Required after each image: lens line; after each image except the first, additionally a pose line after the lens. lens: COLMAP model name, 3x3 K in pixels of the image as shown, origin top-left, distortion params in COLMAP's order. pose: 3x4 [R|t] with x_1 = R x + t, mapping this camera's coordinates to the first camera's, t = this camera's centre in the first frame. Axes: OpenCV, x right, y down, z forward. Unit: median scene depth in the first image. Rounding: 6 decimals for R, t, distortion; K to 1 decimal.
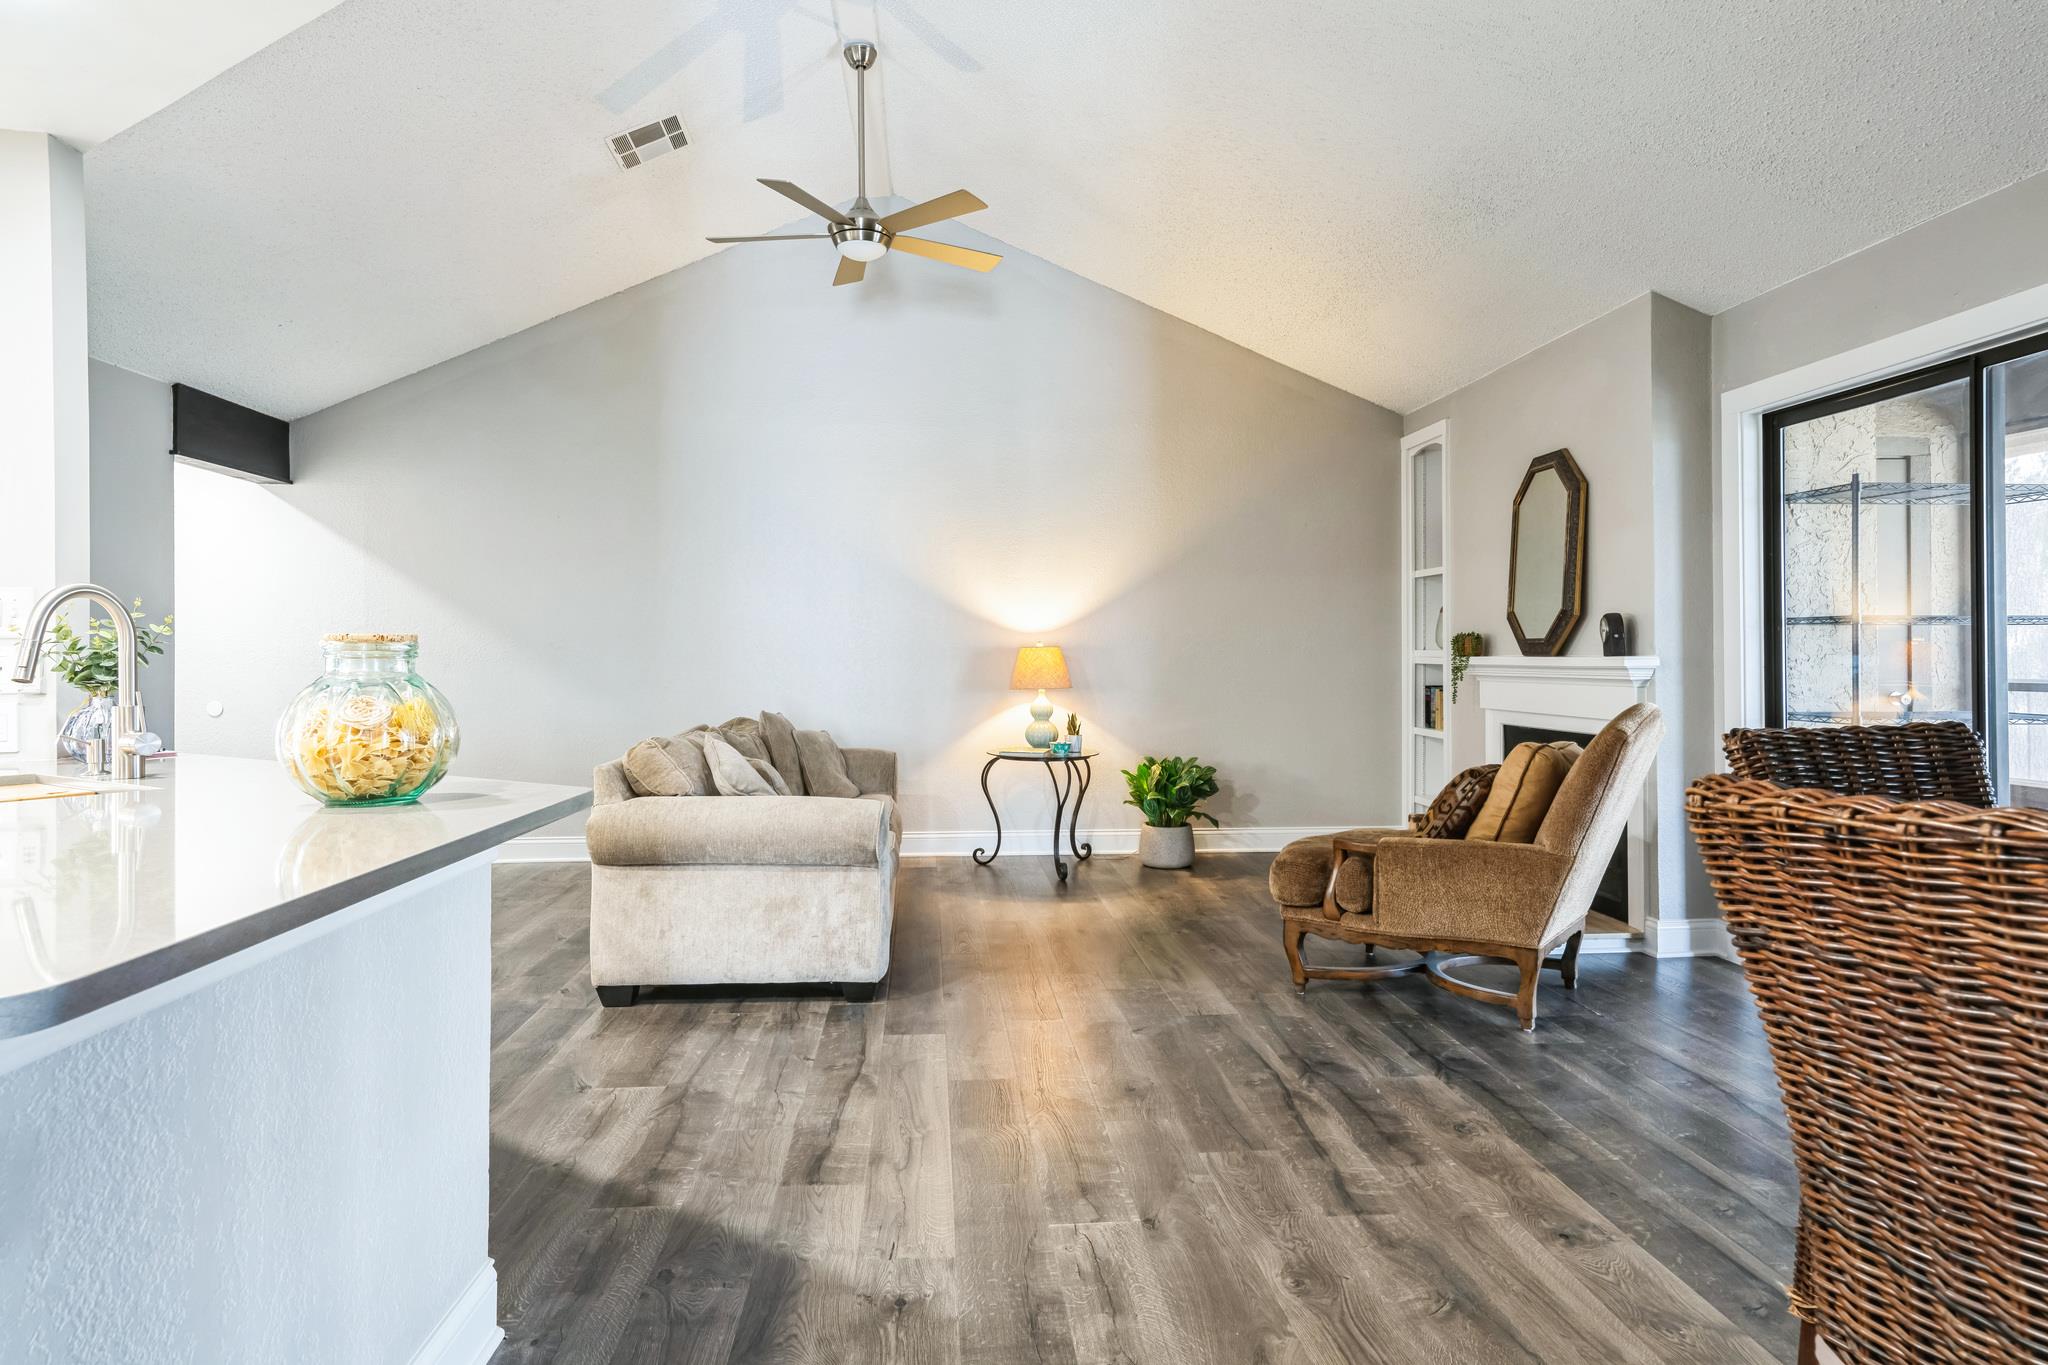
lens RADIAL K [[1176.2, 0, 1014.5], [0, 1176.2, 665.2], [0, 0, 1]] dist [0.006170, 0.000308]
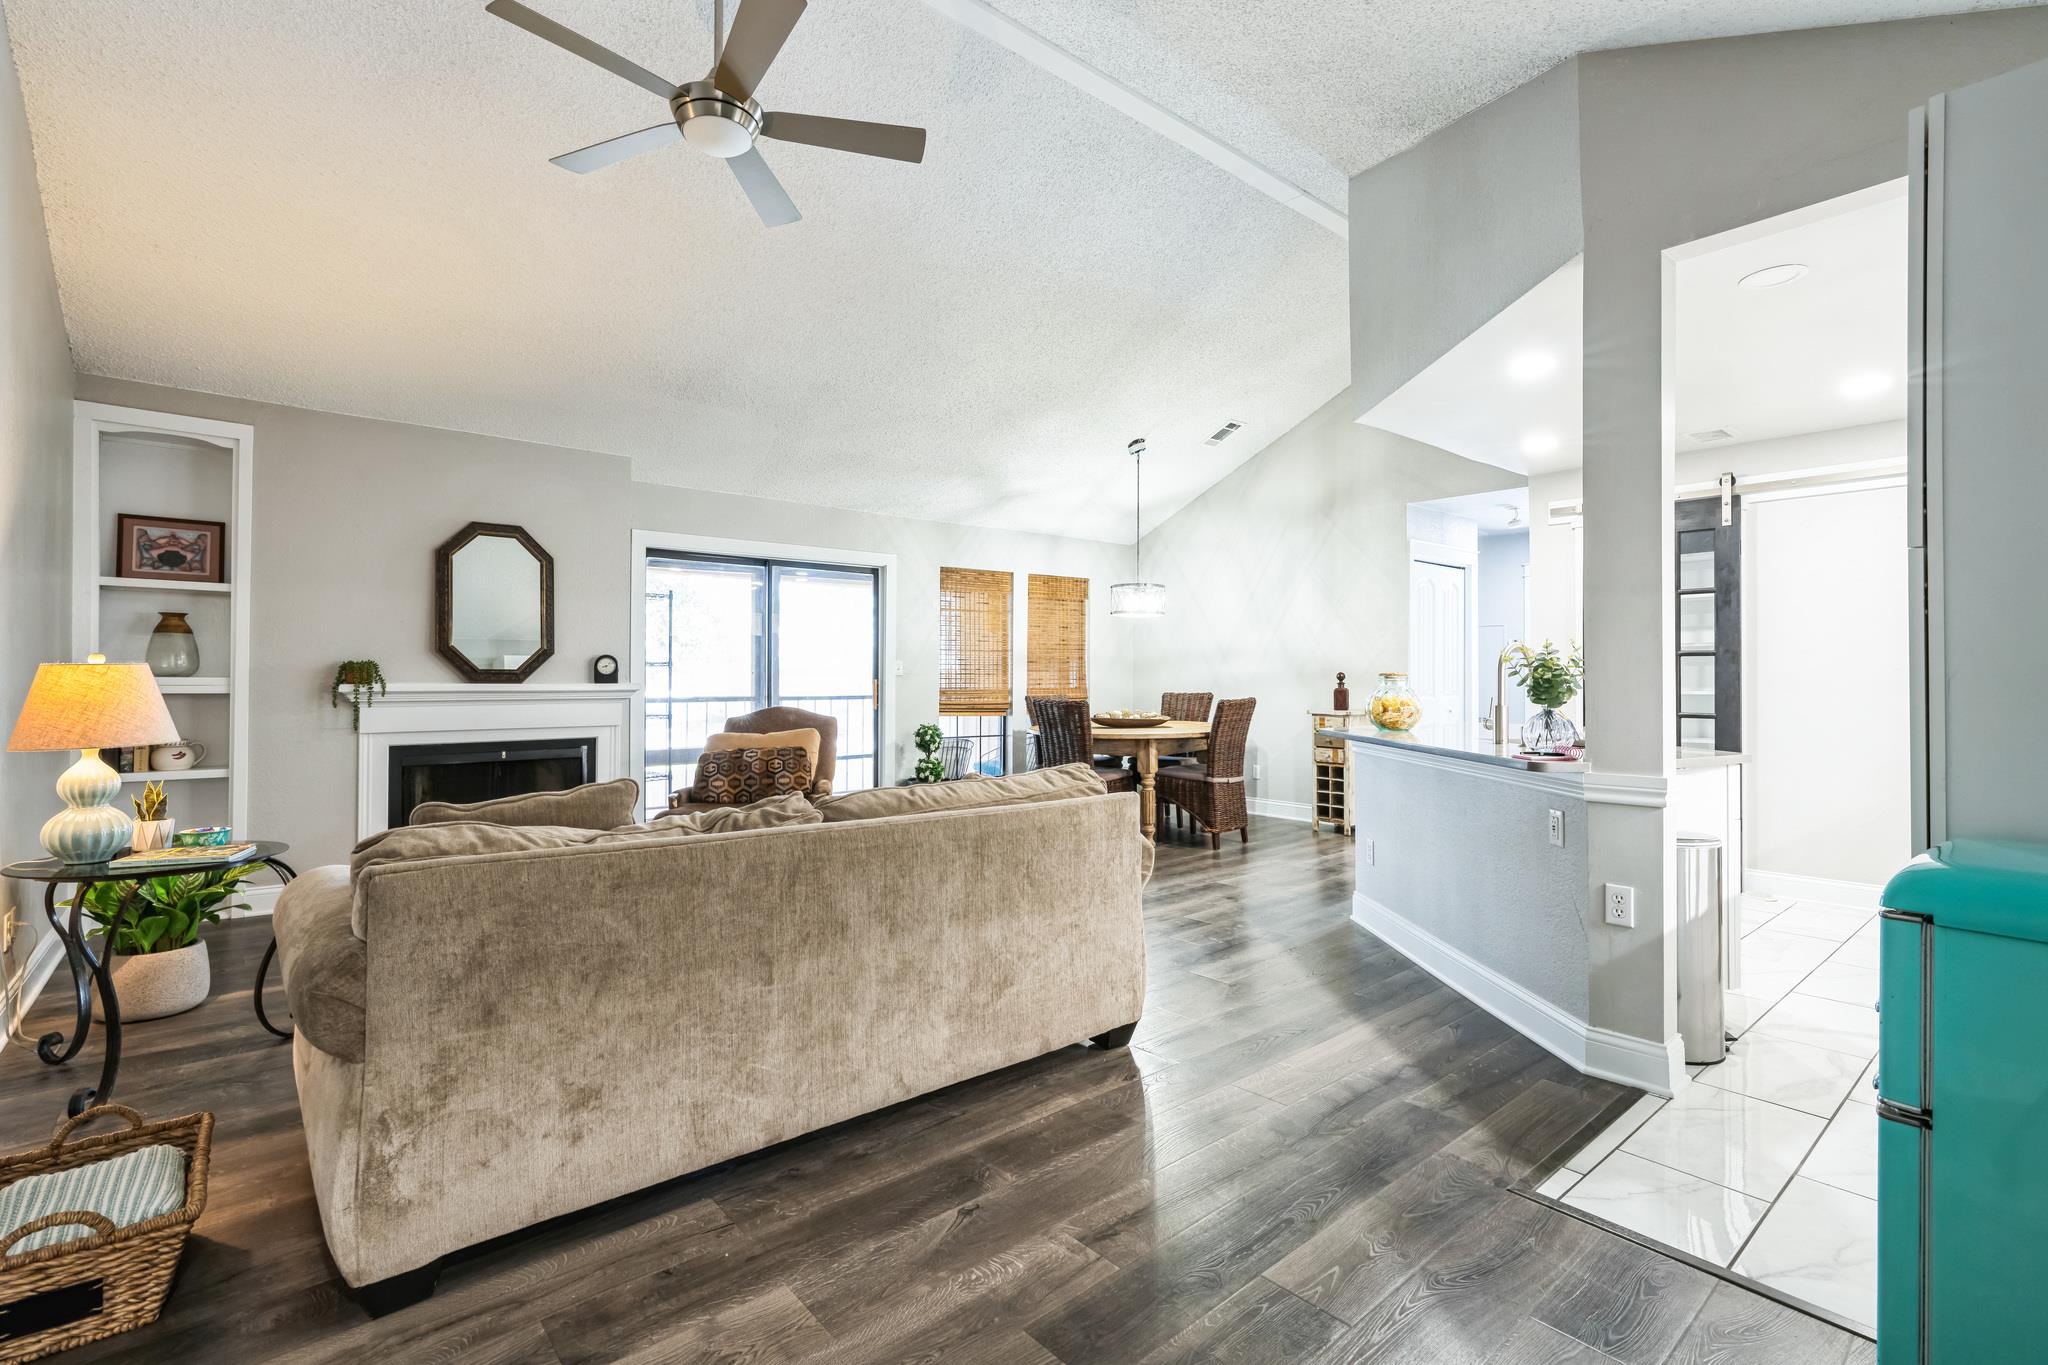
lens RADIAL K [[938.9, 0, 1022.8], [0, 938.9, 669.1], [0, 0, 1]] dist [-0.013945, 0.008386]
pose [[-0.586798, 0.013629, 0.809619, -1.182858], [0.006852, 0.999906, -0.011866, -0.011839], [-0.809704, -0.001416, -0.586836, 1.925306]]
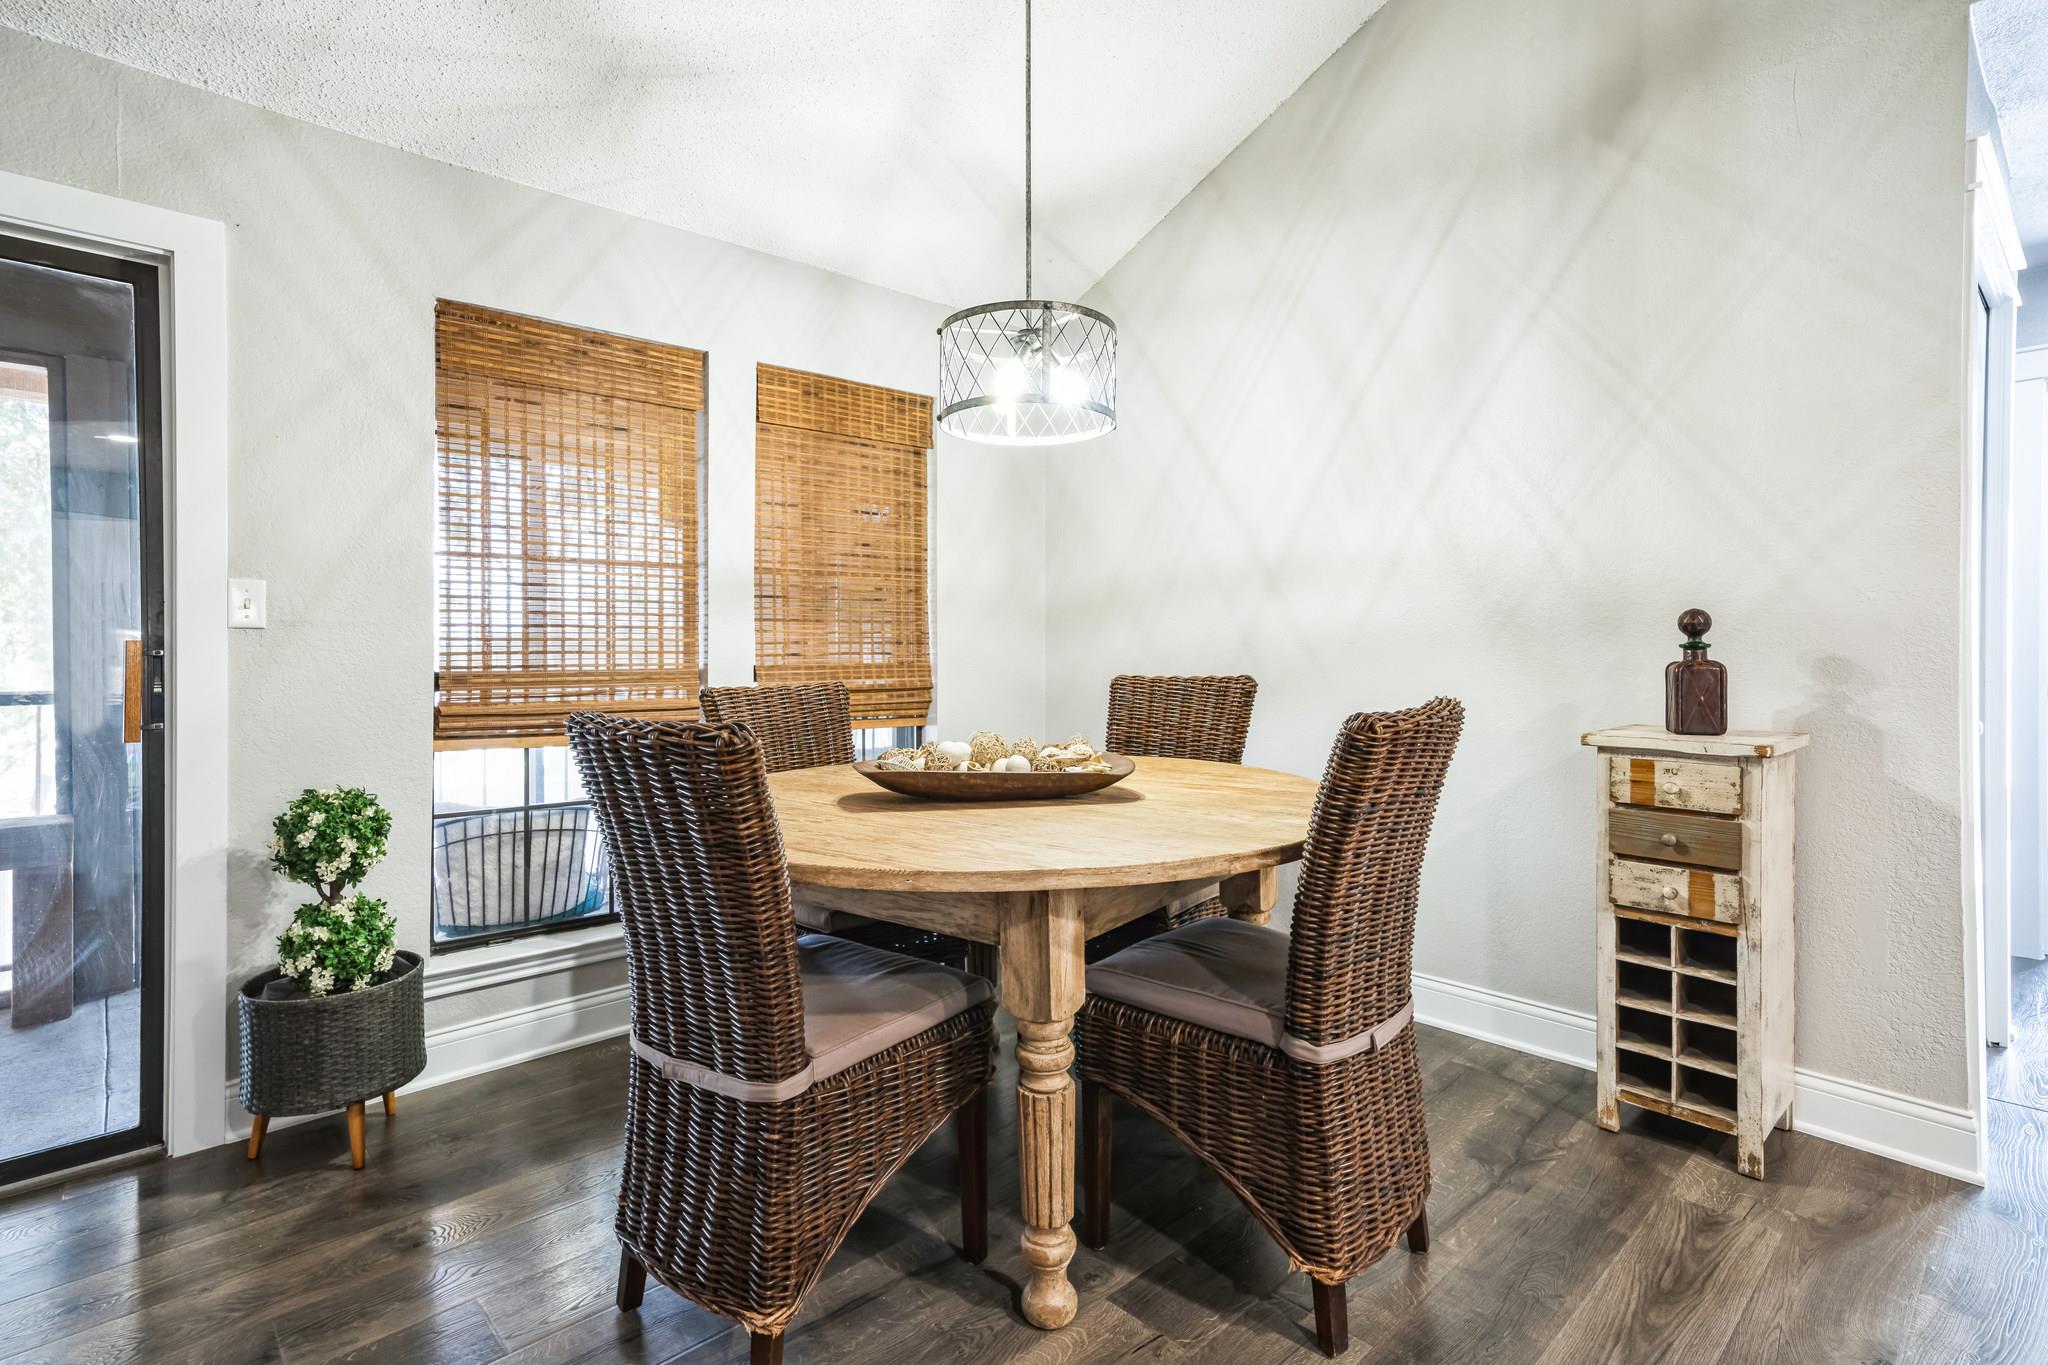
lens RADIAL K [[962.6, 0, 1018.1], [0, 962.6, 663.8], [0, 0, 1]] dist [0.005603, 0.001382]
pose [[-0.618995, 0.000333, 0.785395, -0.044727], [0.012697, 0.999873, 0.009582, 0.001622], [-0.785293, 0.015904, -0.618921, 0.797364]]
